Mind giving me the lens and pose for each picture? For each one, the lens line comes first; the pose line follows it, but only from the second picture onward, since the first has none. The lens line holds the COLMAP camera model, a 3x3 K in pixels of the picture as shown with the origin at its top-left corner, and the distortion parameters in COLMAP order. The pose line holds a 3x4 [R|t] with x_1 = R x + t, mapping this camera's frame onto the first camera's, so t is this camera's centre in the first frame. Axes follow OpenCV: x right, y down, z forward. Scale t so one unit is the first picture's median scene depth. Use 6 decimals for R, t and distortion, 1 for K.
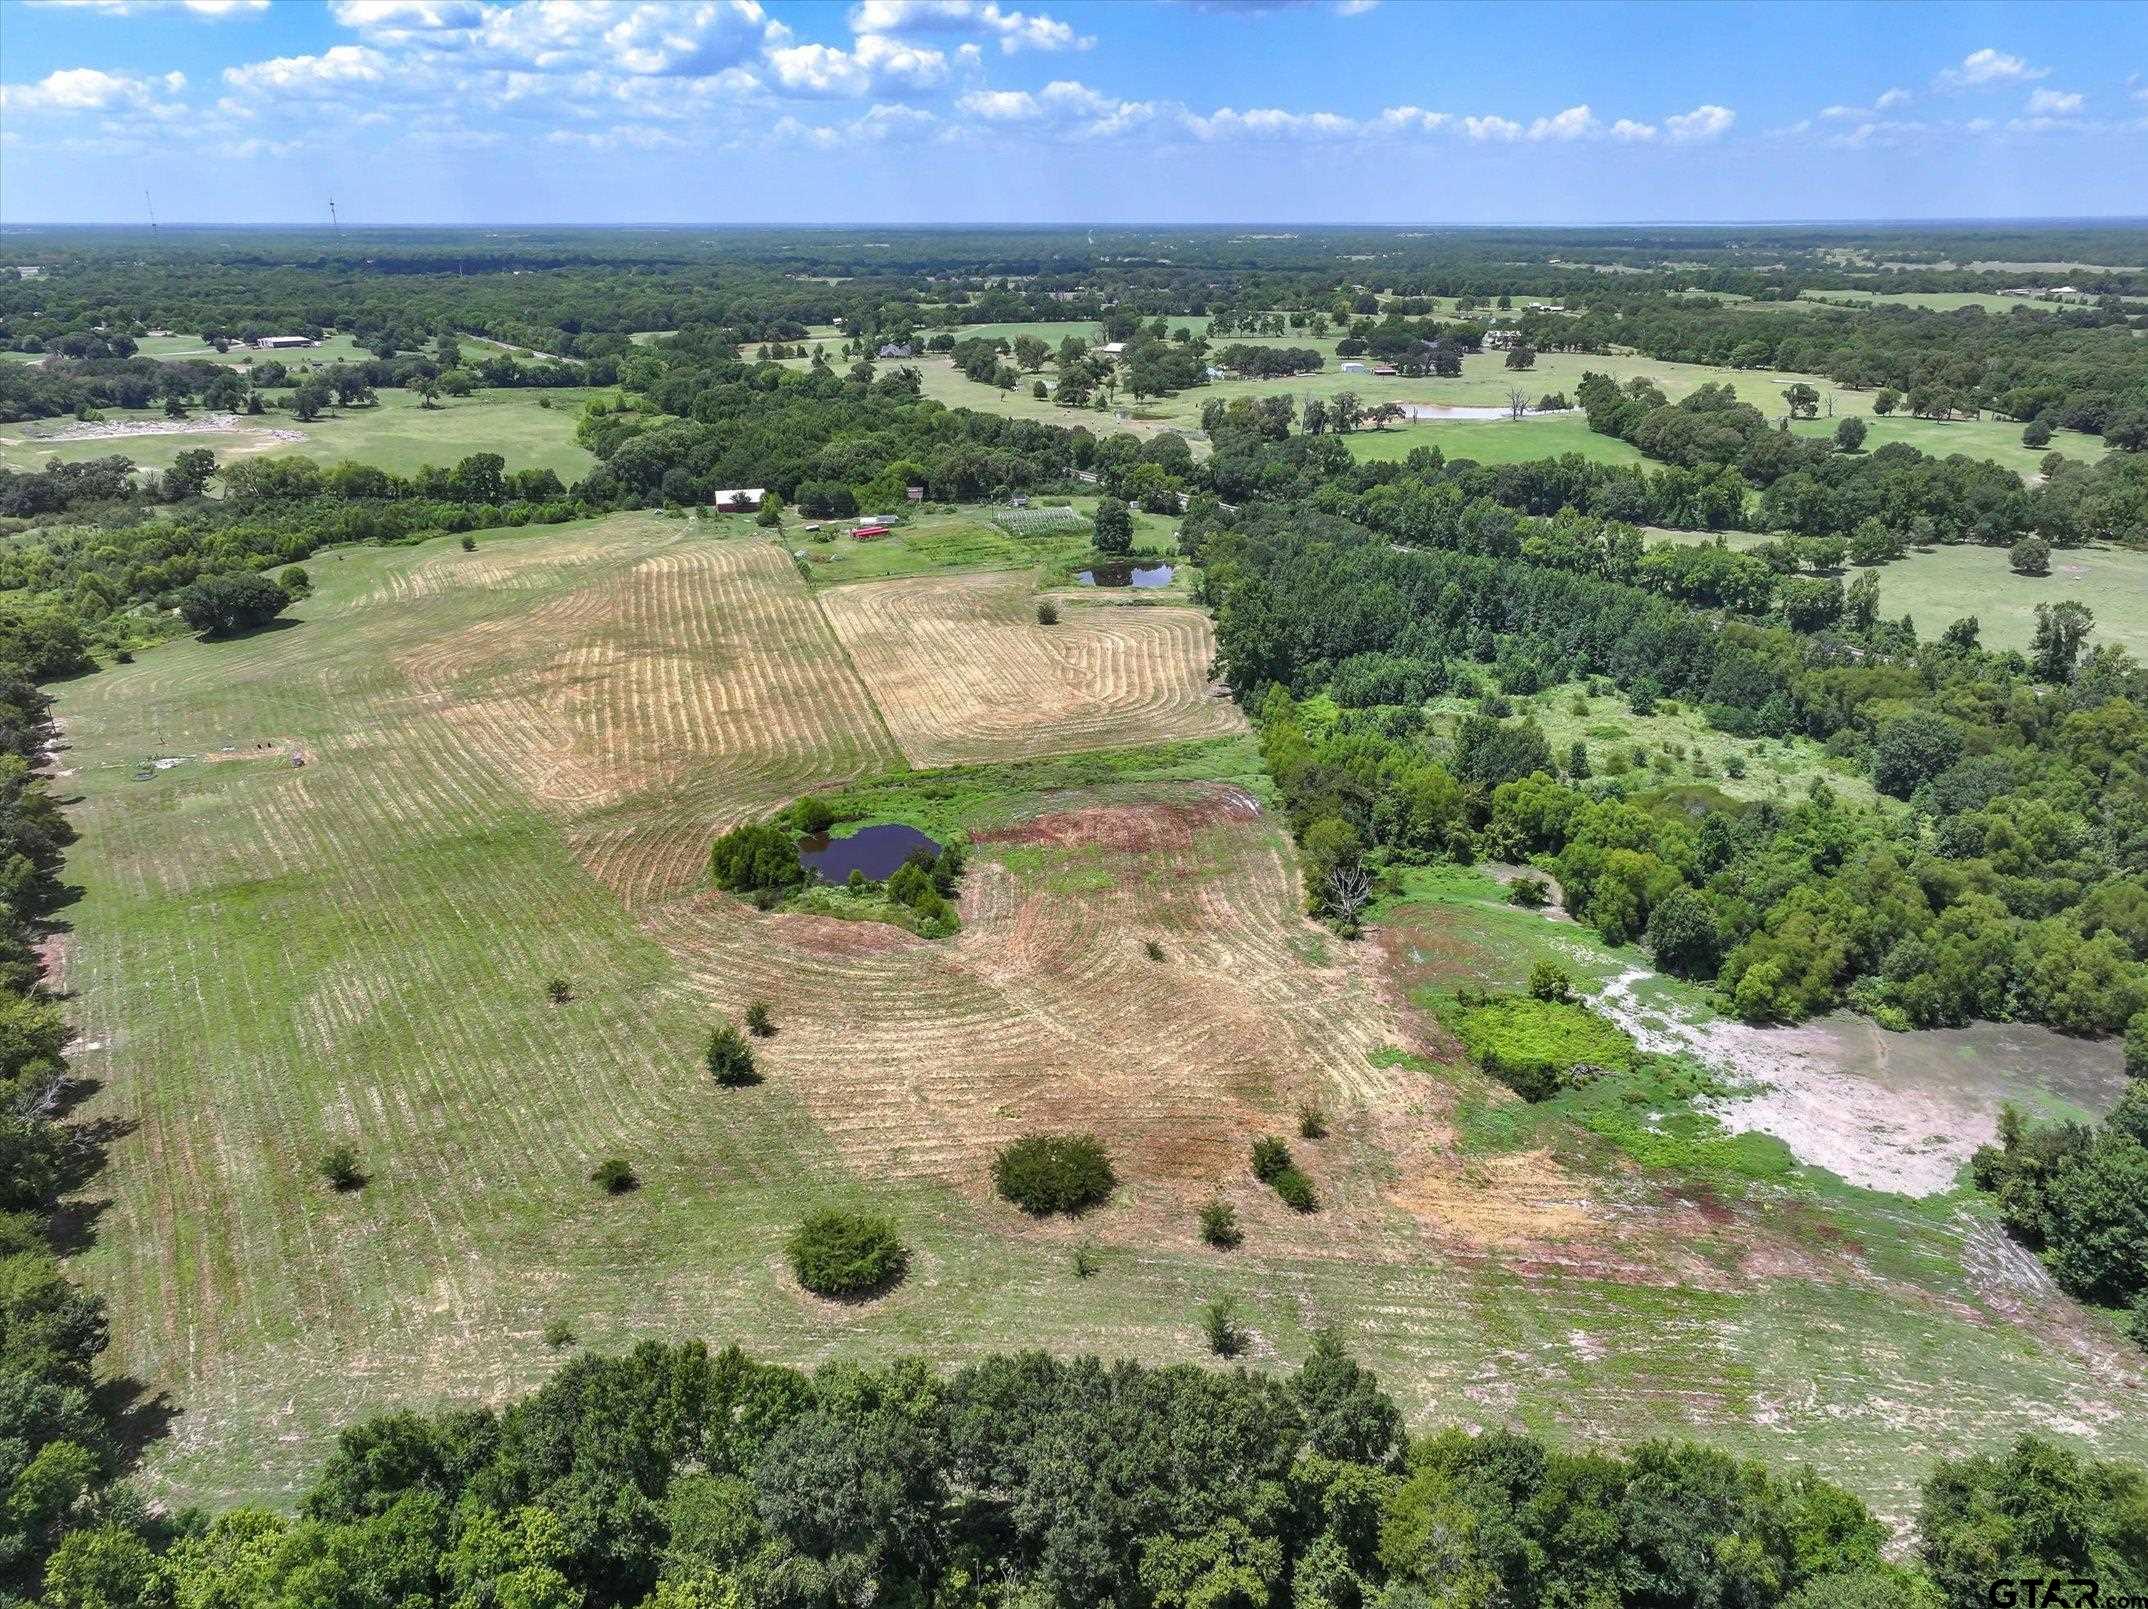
lens RADIAL K [[1524.1, 0, 1071.2], [0, 1524.1, 823.6], [0, 0, 1]] dist [-0.004051, 0.021790]
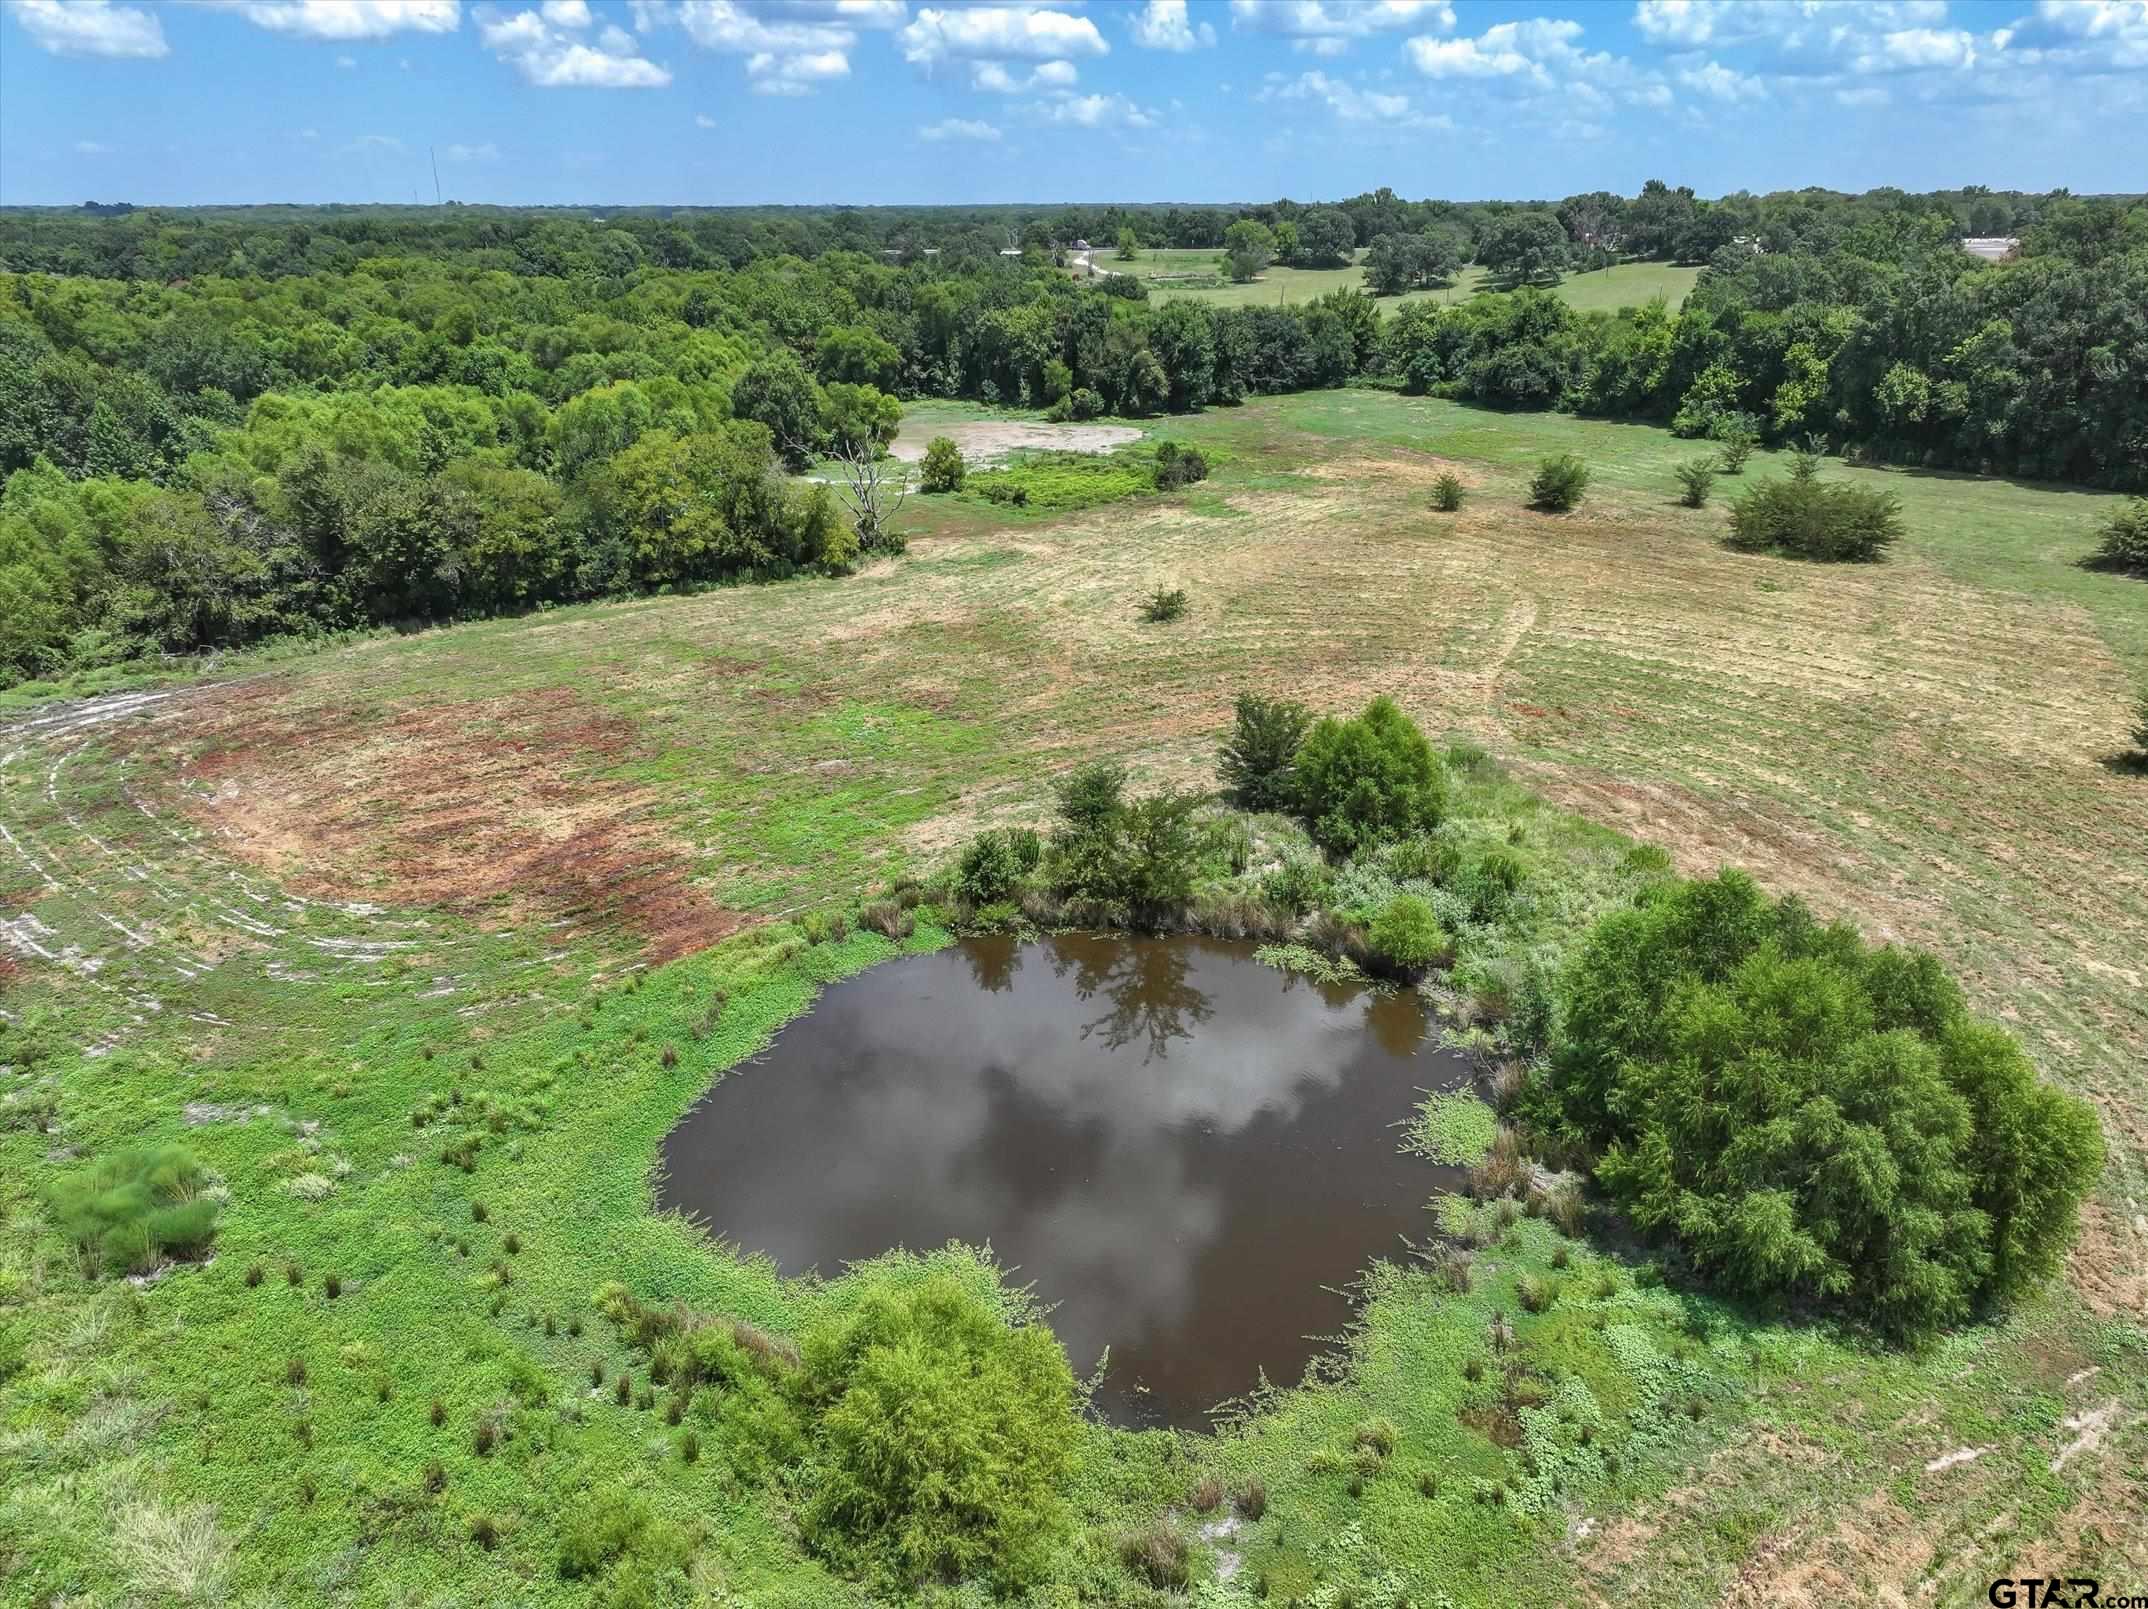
lens RADIAL K [[1524.1, 0, 1080.7], [0, 1524.1, 795.9], [0, 0, 1]] dist [-0.004051, 0.021790]
pose [[-0.575831, -0.287171, 0.765475, -0.235046], [0.309827, 0.789798, 0.529364, -0.098140], [-0.756588, 0.541989, -0.365817, 0.915291]]
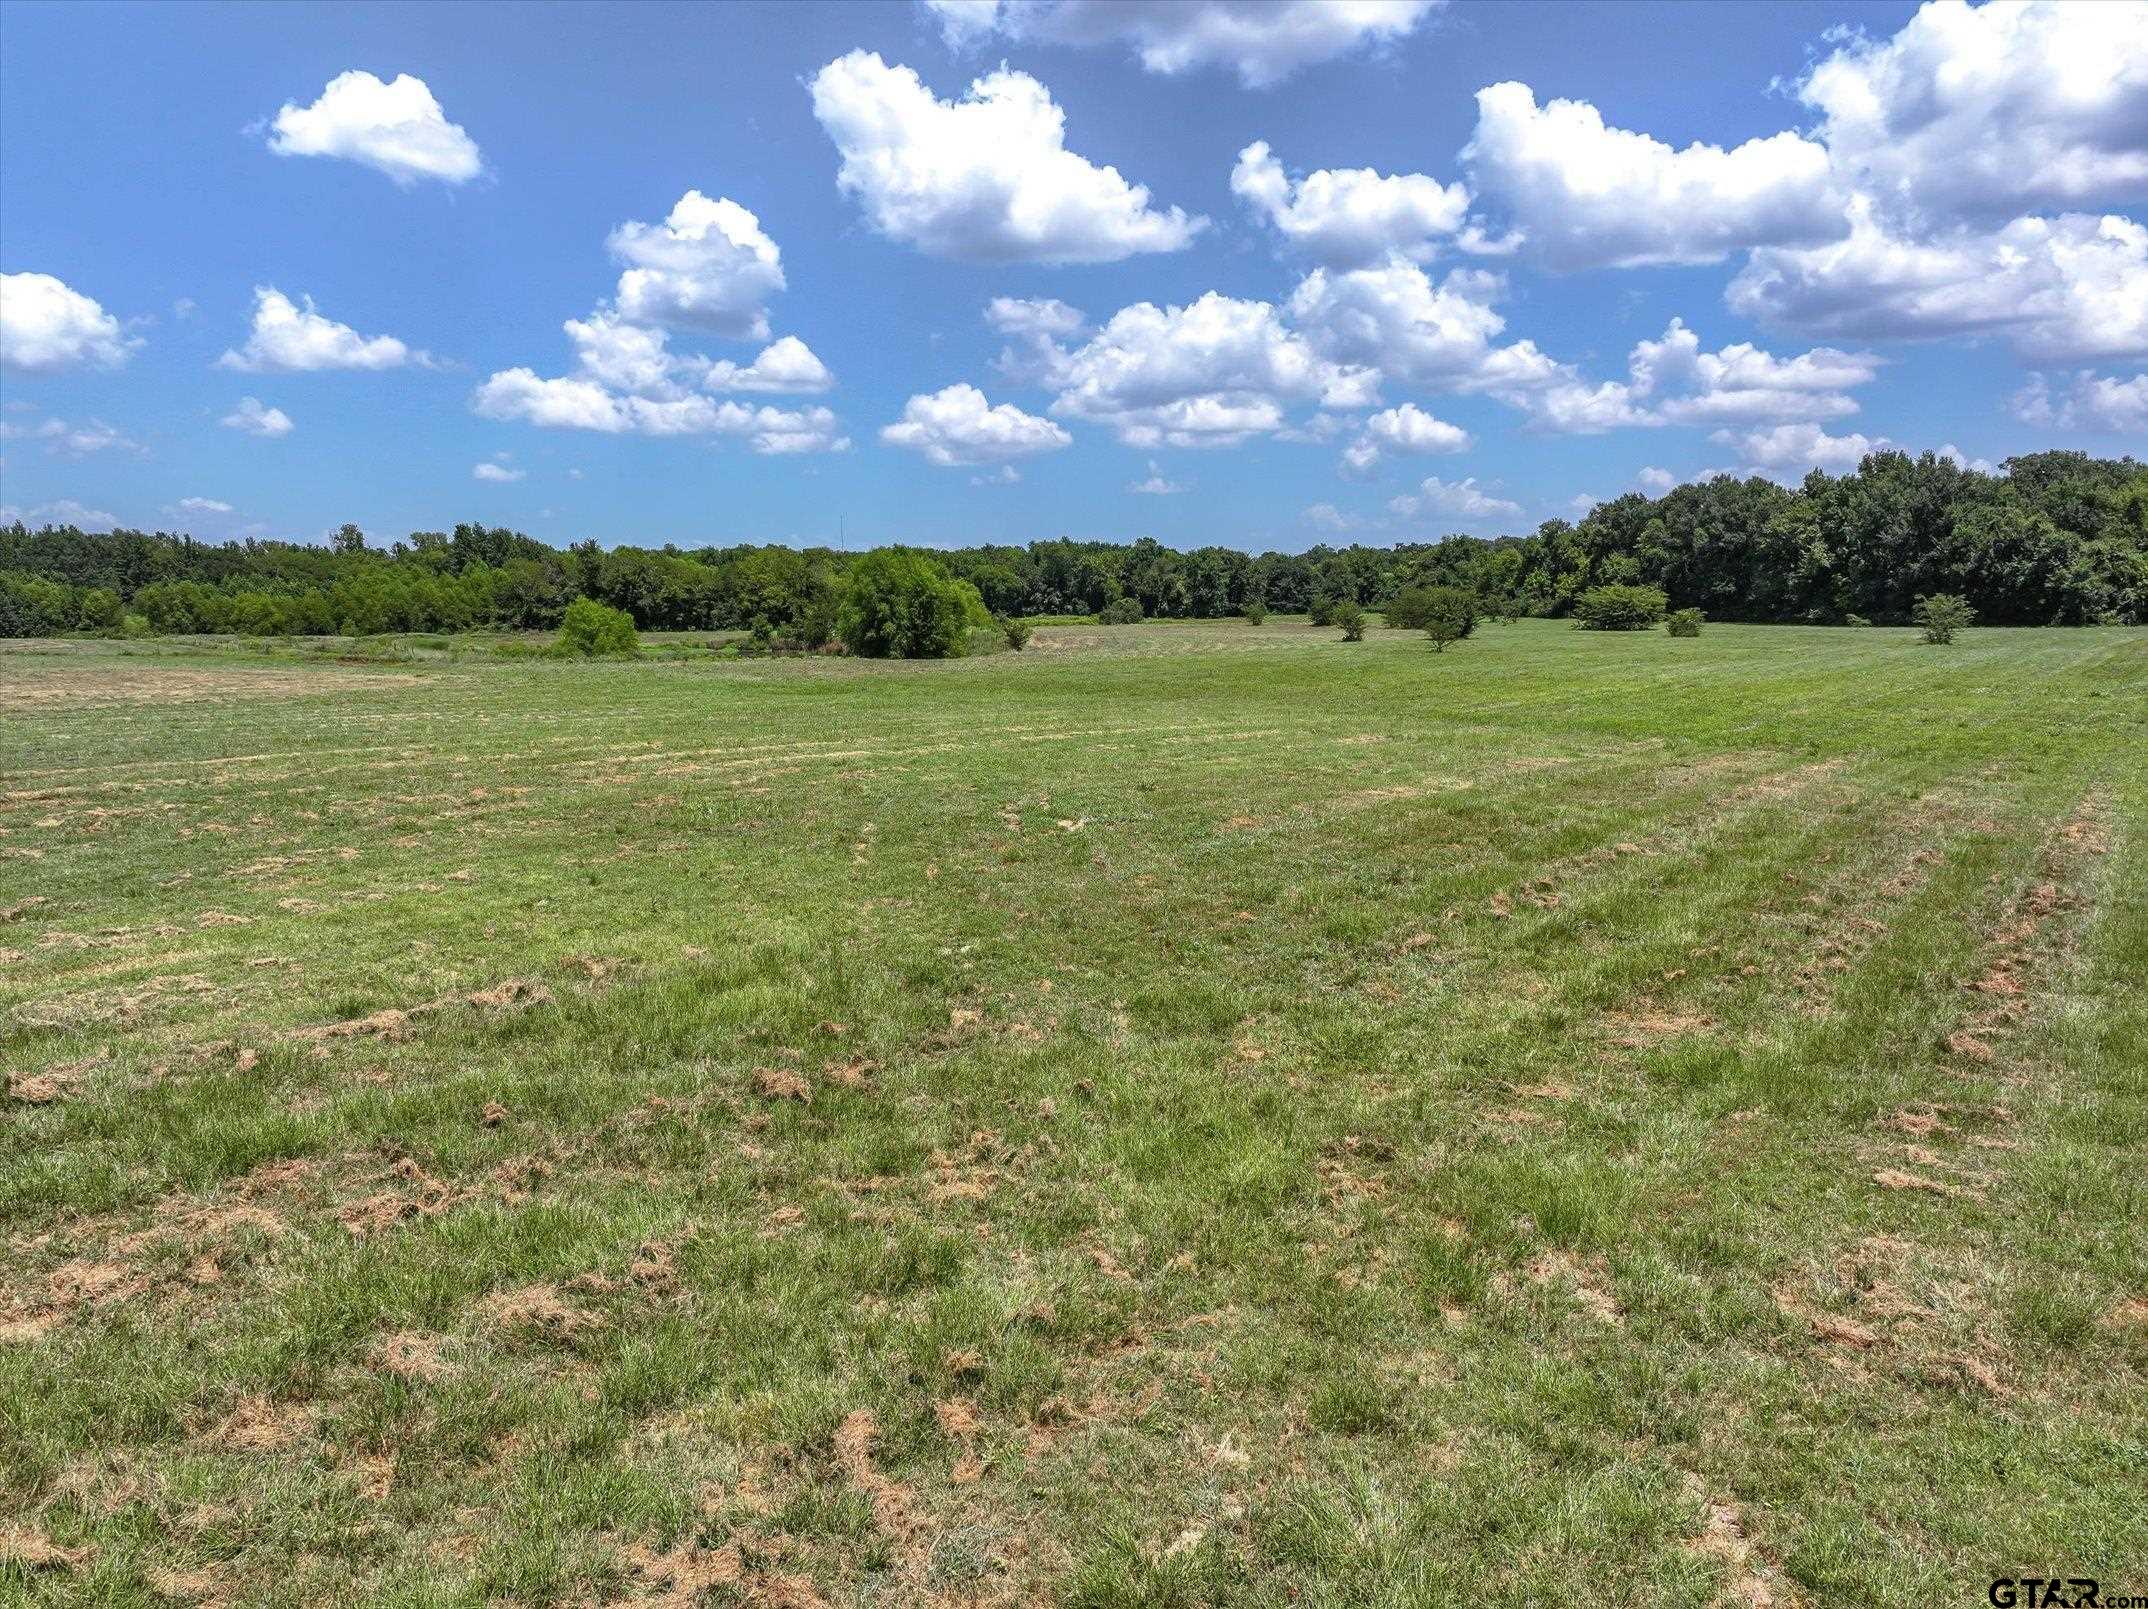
lens RADIAL K [[1524.1, 0, 1088.2], [0, 1524.1, 799.2], [0, 0, 1]] dist [-0.004051, 0.021790]
pose [[-0.359620, -0.116201, 0.925835, -0.599347], [0.354436, 0.900837, 0.250736, -0.021890], [-0.863162, 0.418319, -0.282774, 0.928609]]
